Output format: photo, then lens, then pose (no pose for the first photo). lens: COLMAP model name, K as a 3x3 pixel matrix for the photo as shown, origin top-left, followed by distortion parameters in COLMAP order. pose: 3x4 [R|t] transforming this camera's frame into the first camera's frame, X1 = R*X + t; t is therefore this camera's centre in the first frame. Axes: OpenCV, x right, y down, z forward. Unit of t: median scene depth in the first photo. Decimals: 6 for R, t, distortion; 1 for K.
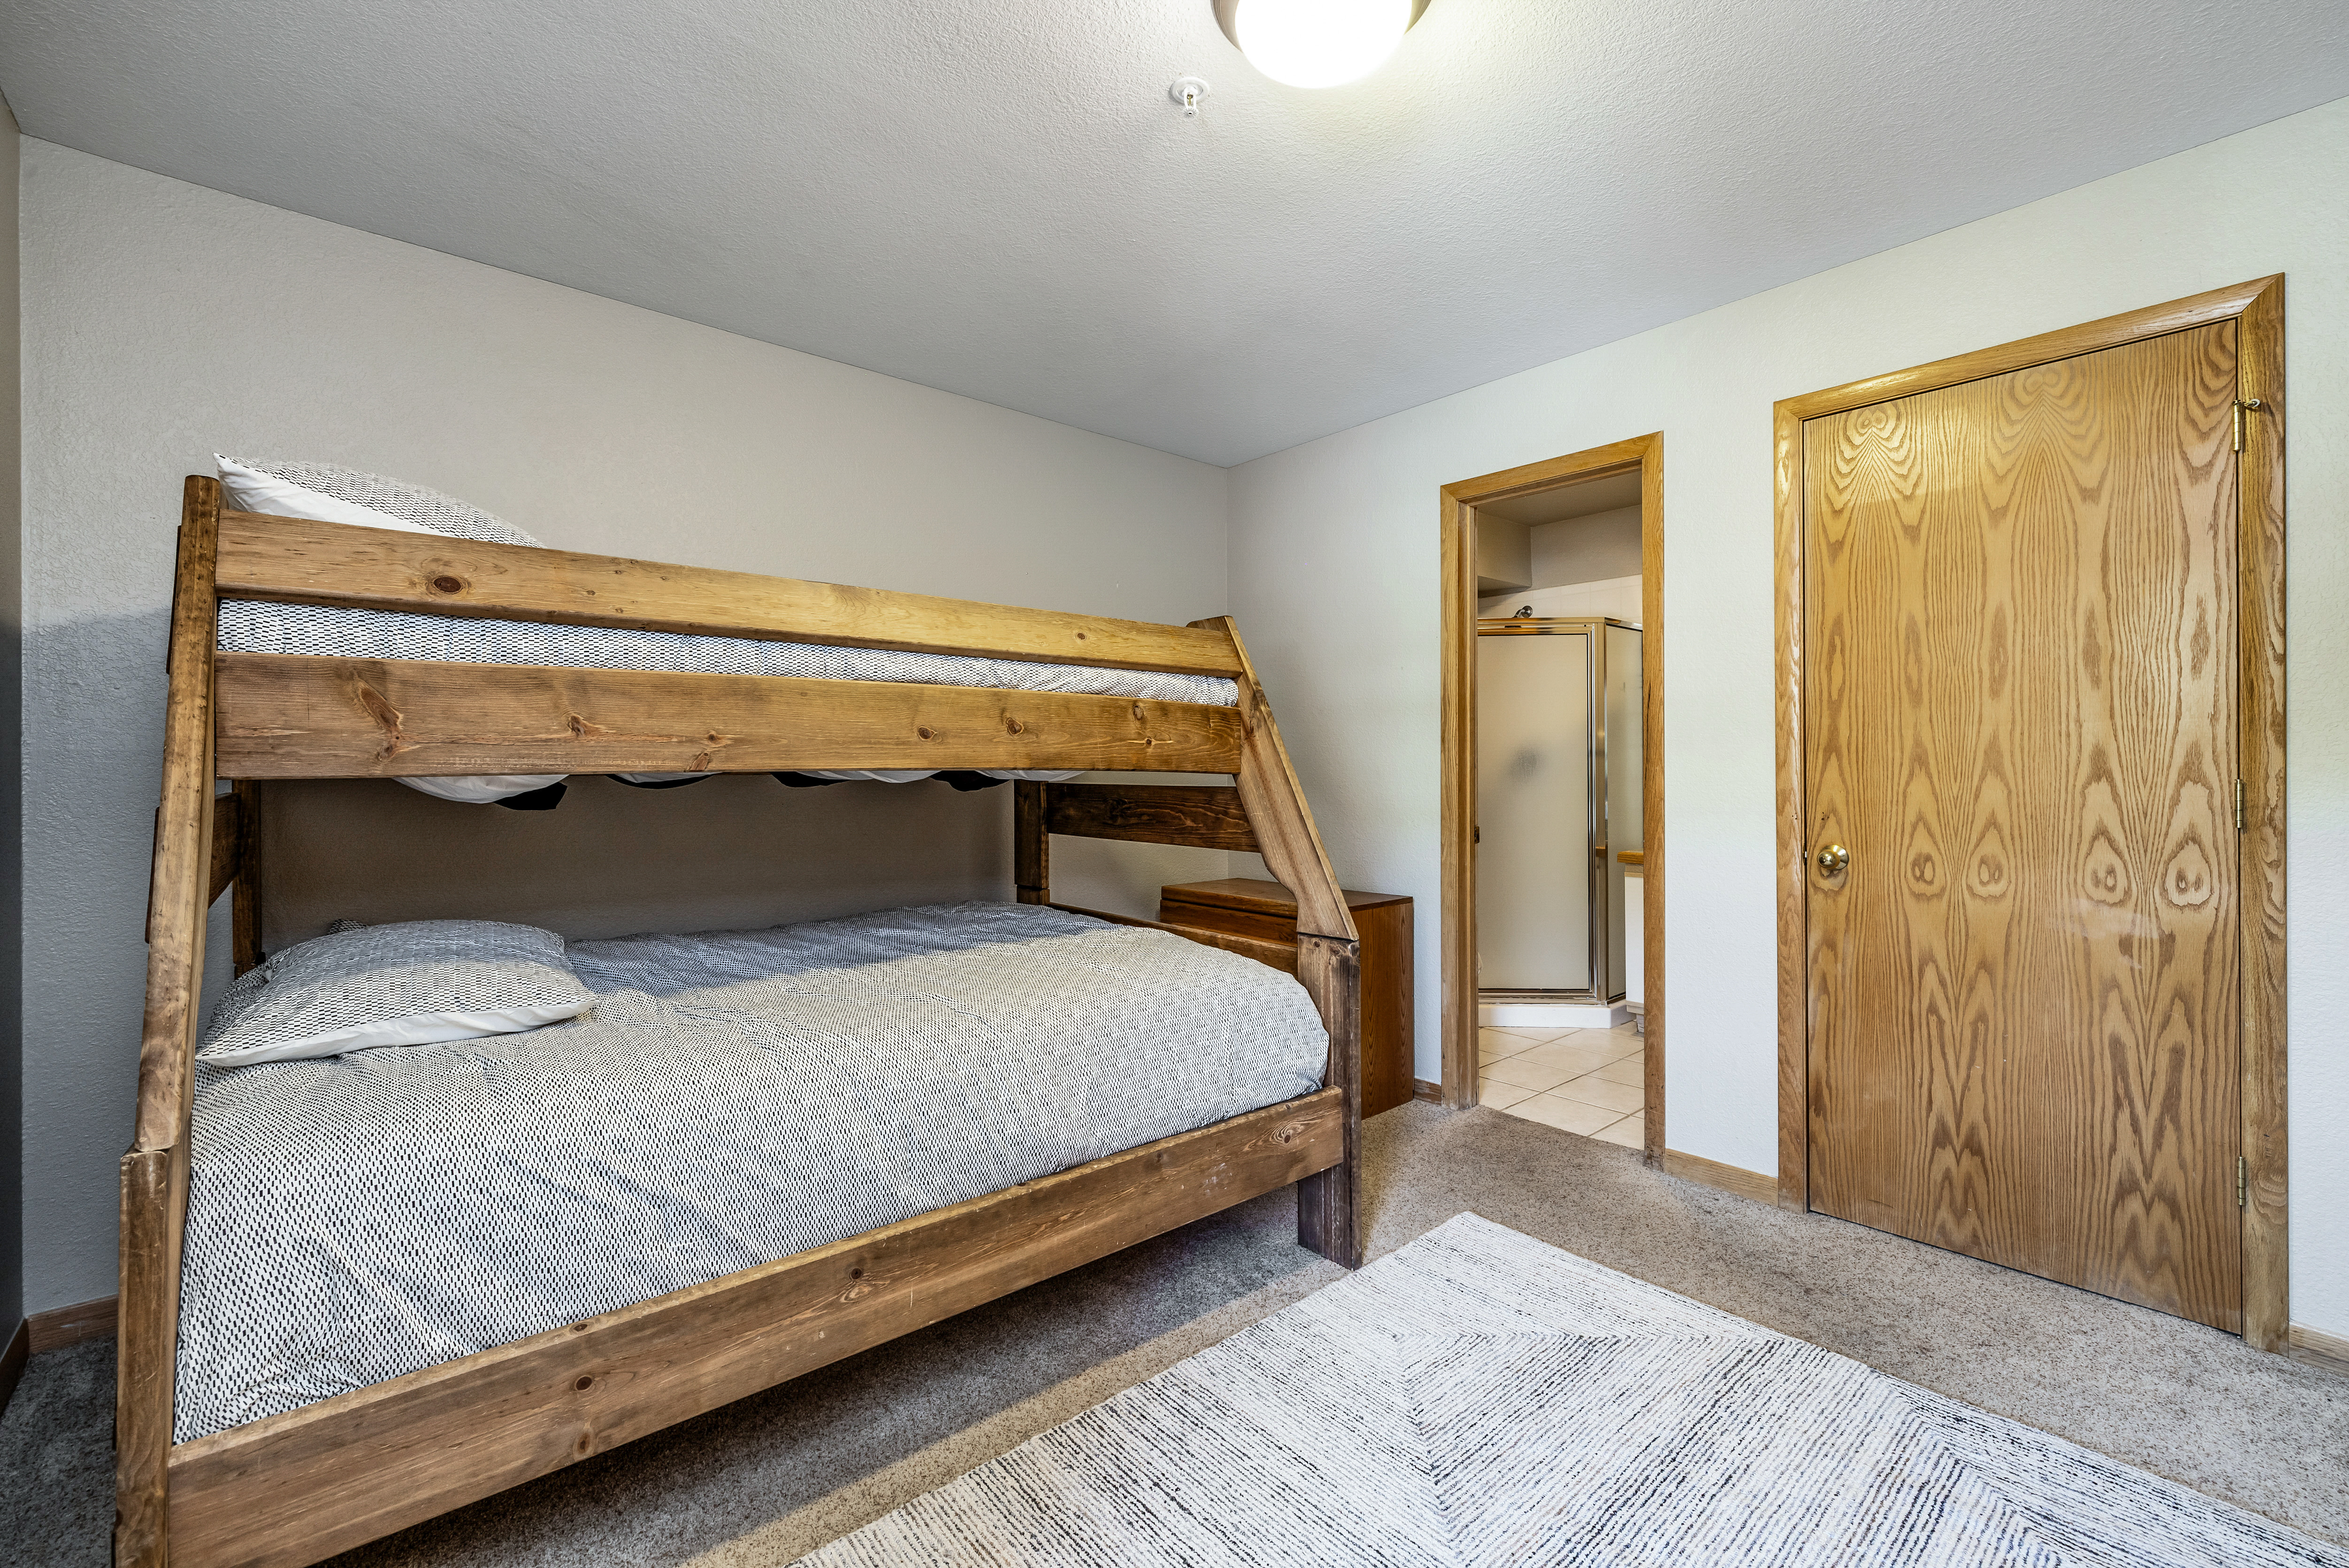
lens RADIAL K [[991.4, 0, 1174.5], [0, 991.4, 776.2], [0, 0, 1]] dist [-0.000347, -0.000110]
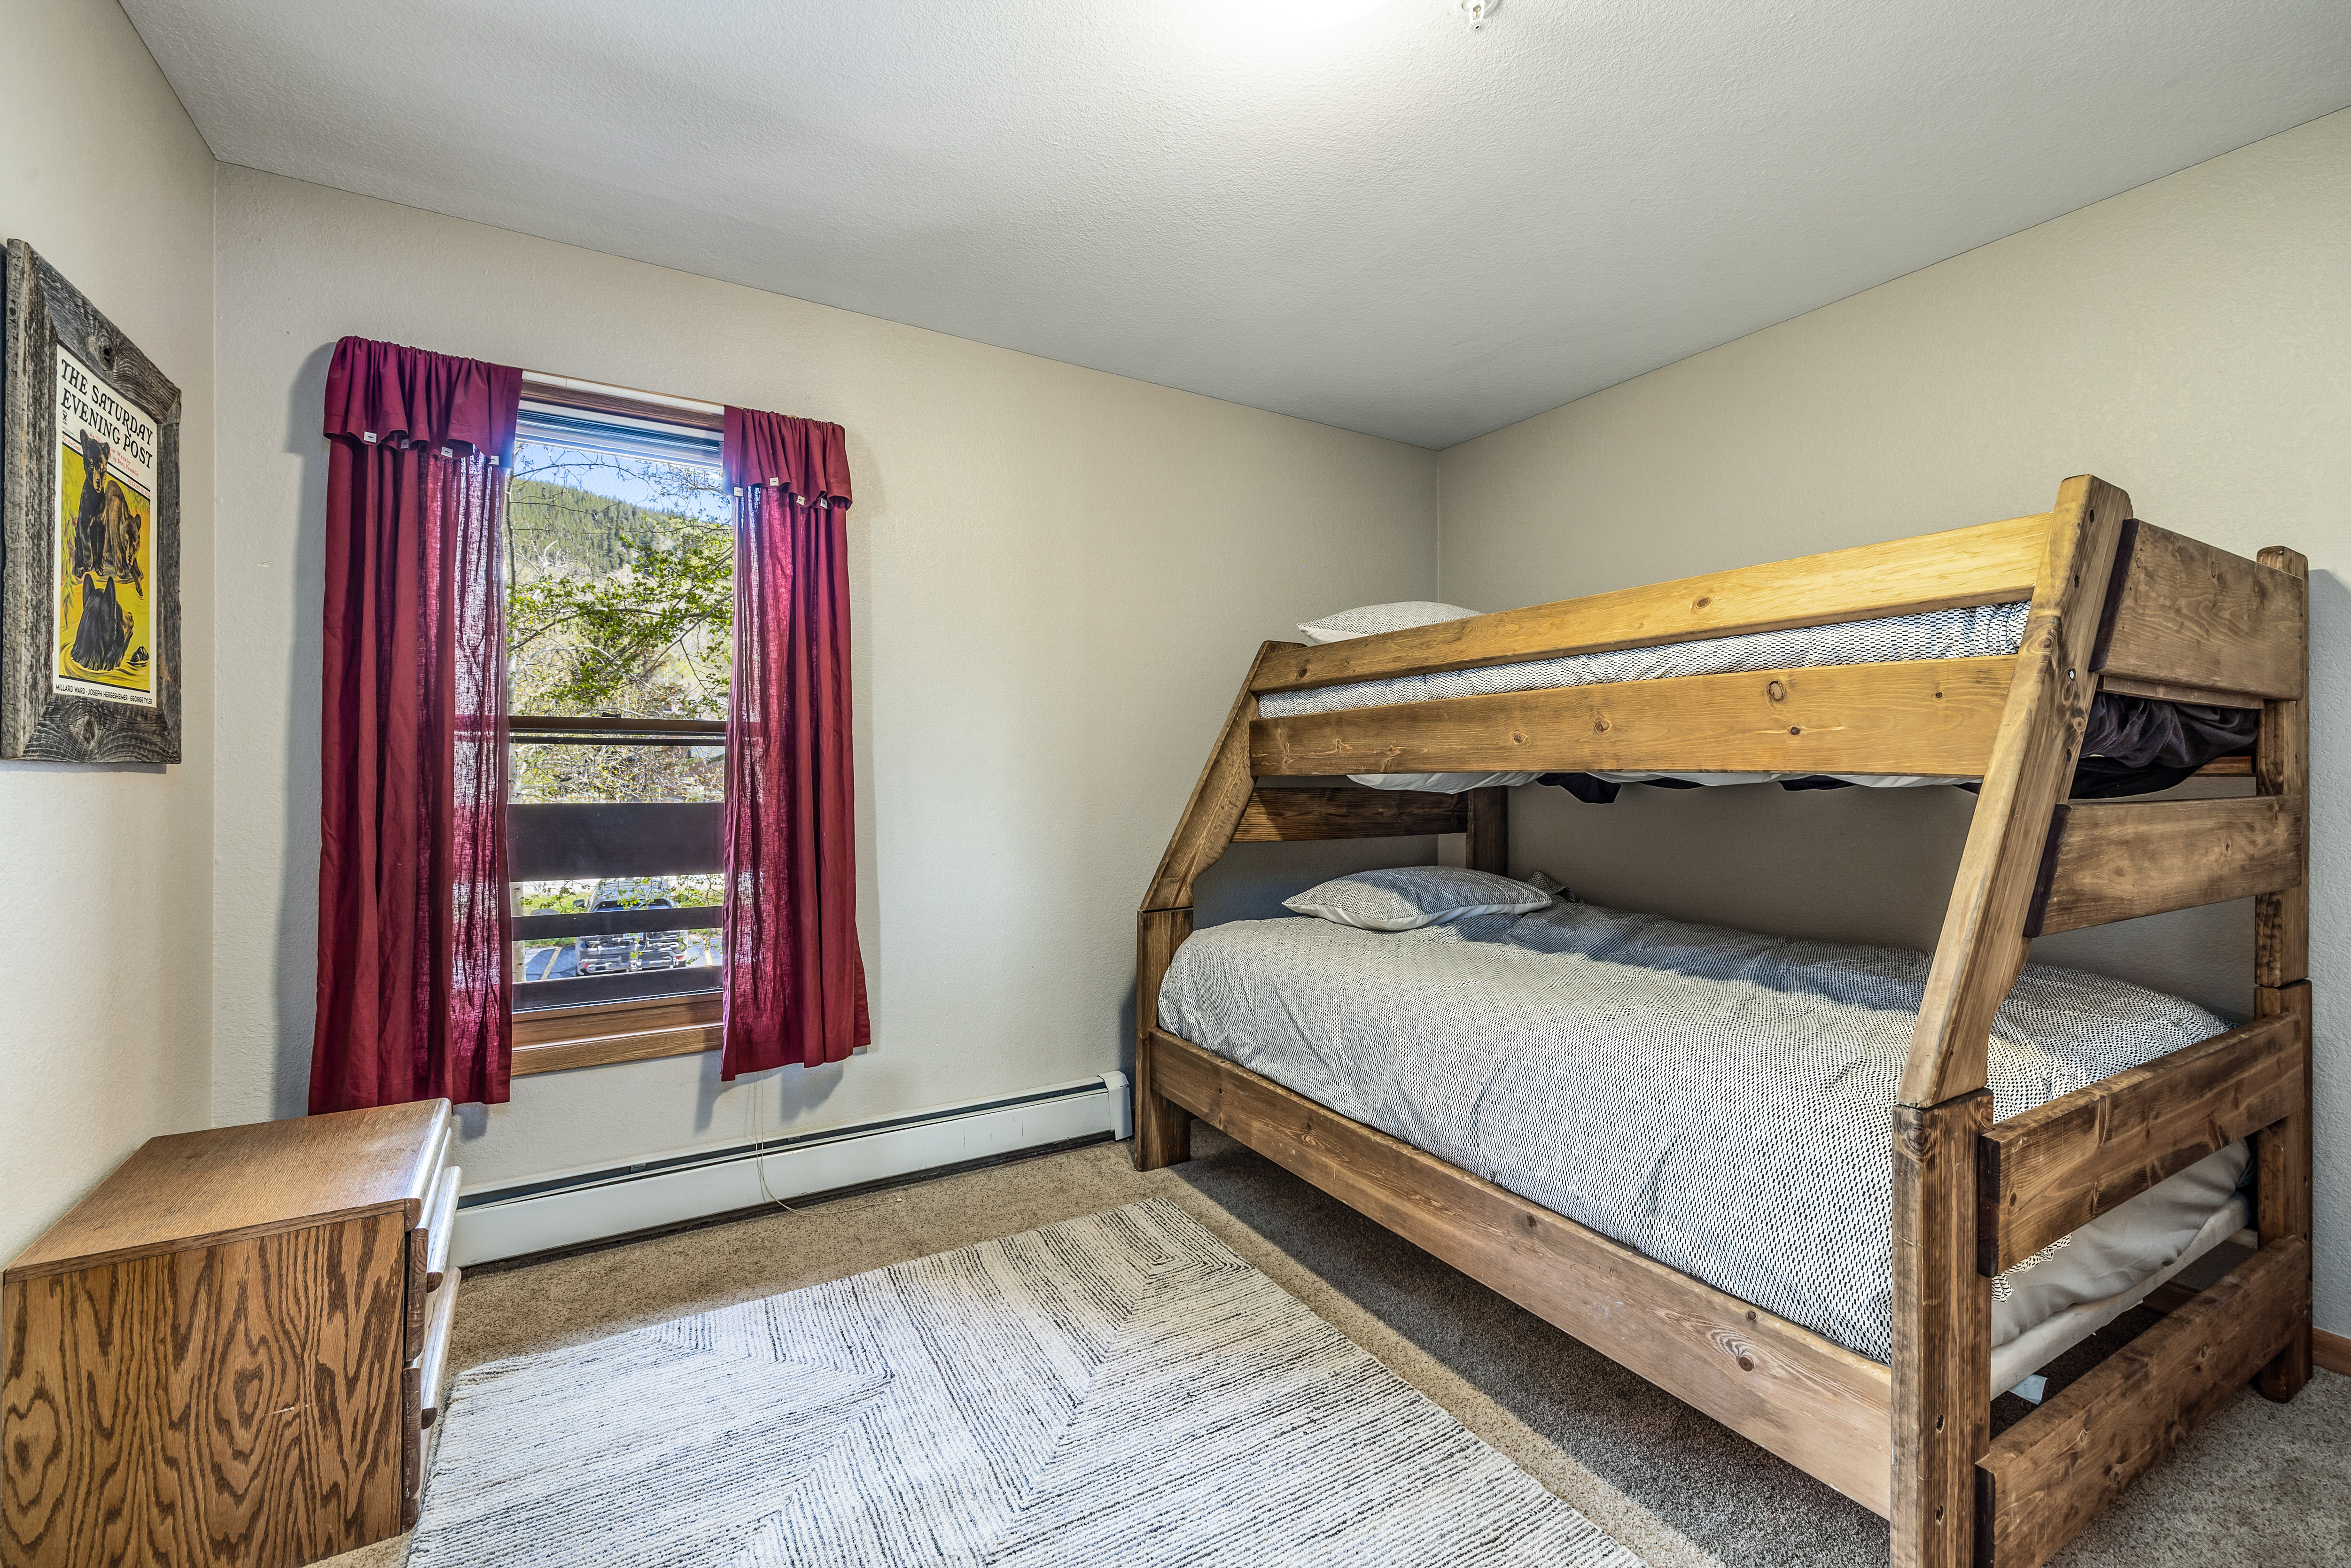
lens RADIAL K [[992.3, 0, 1175.5], [0, 992.3, 776.2], [0, 0, 1]] dist [-0.000347, -0.000110]
pose [[-0.182708, 0.006832, -0.983144, 0.973967], [-0.002095, 0.999971, 0.007339, -0.010063], [0.983165, 0.003401, -0.182688, 0.937502]]
